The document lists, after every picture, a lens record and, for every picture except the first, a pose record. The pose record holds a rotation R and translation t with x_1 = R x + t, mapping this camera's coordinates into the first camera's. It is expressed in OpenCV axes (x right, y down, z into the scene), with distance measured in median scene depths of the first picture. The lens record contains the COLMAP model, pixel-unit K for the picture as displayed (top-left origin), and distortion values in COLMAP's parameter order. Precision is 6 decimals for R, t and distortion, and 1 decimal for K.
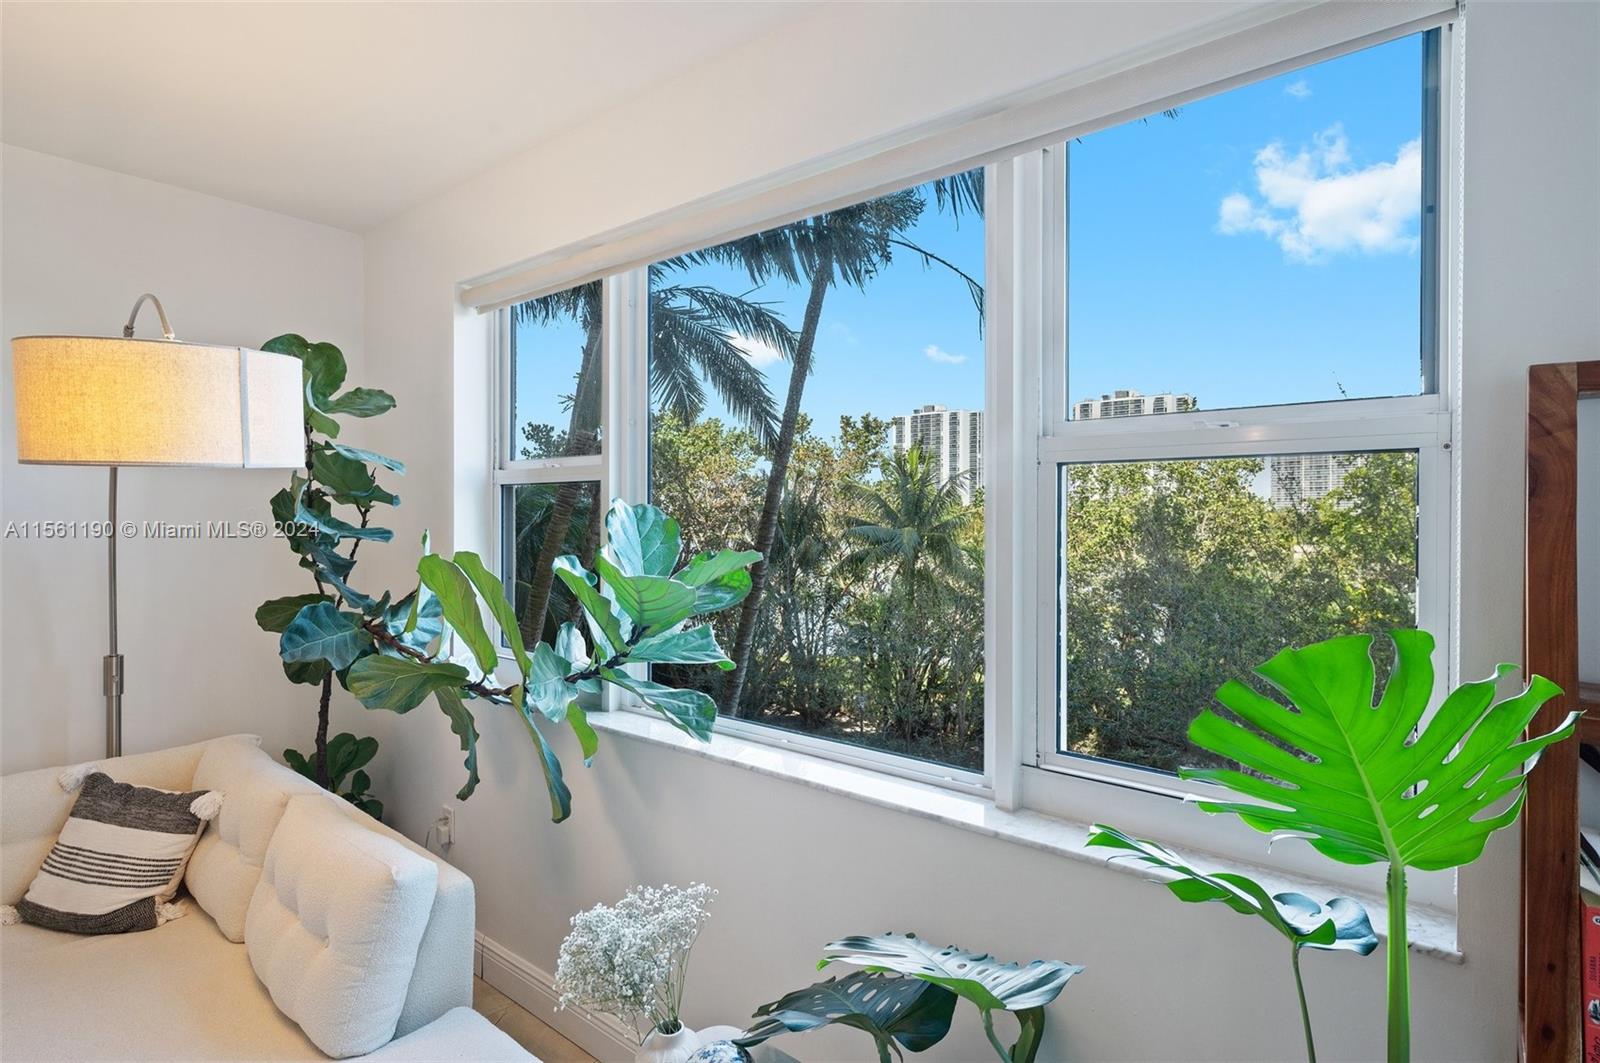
lens RADIAL K [[838.1, 0, 803.5], [0, 838.1, 521.1], [0, 0, 1]] dist [0.005962, 0.000724]
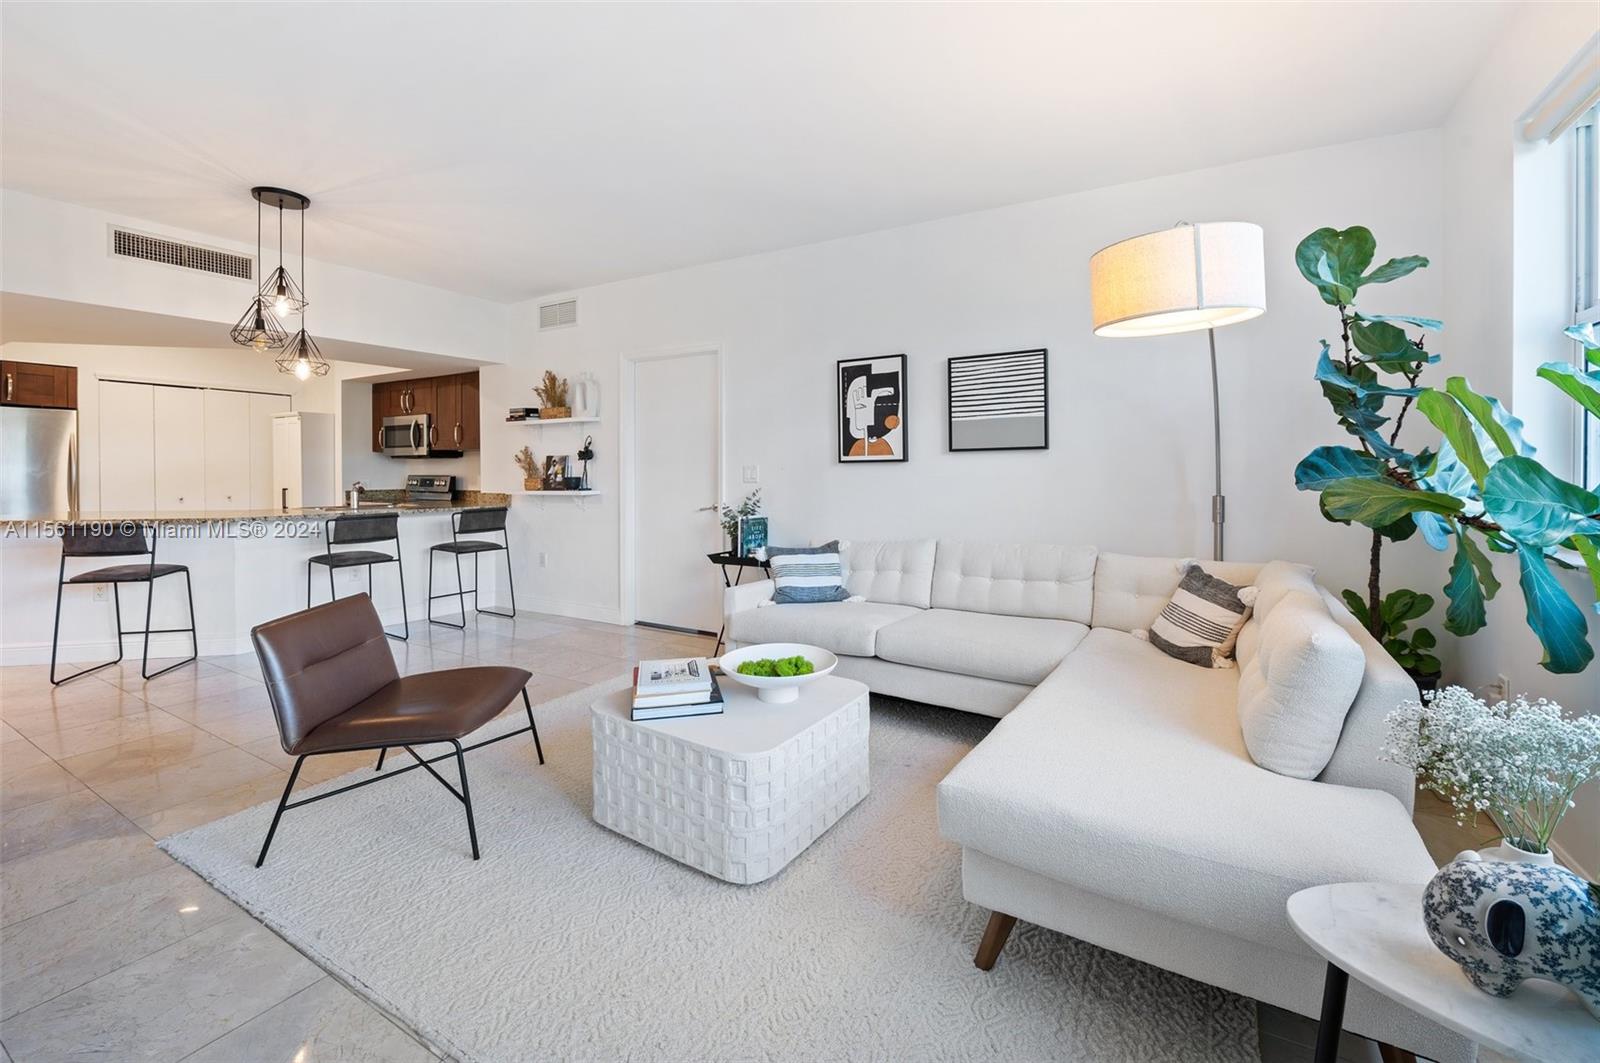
lens RADIAL K [[675.3, 0, 819.7], [0, 675.3, 485.6], [0, 0, 1]] dist [-0.002229, -0.000004]
pose [[0.179664, 0.008322, -0.983693, 0.228049], [-0.015199, 0.999868, 0.005682, 0.158319], [0.983611, 0.013930, 0.179766, 0.114983]]
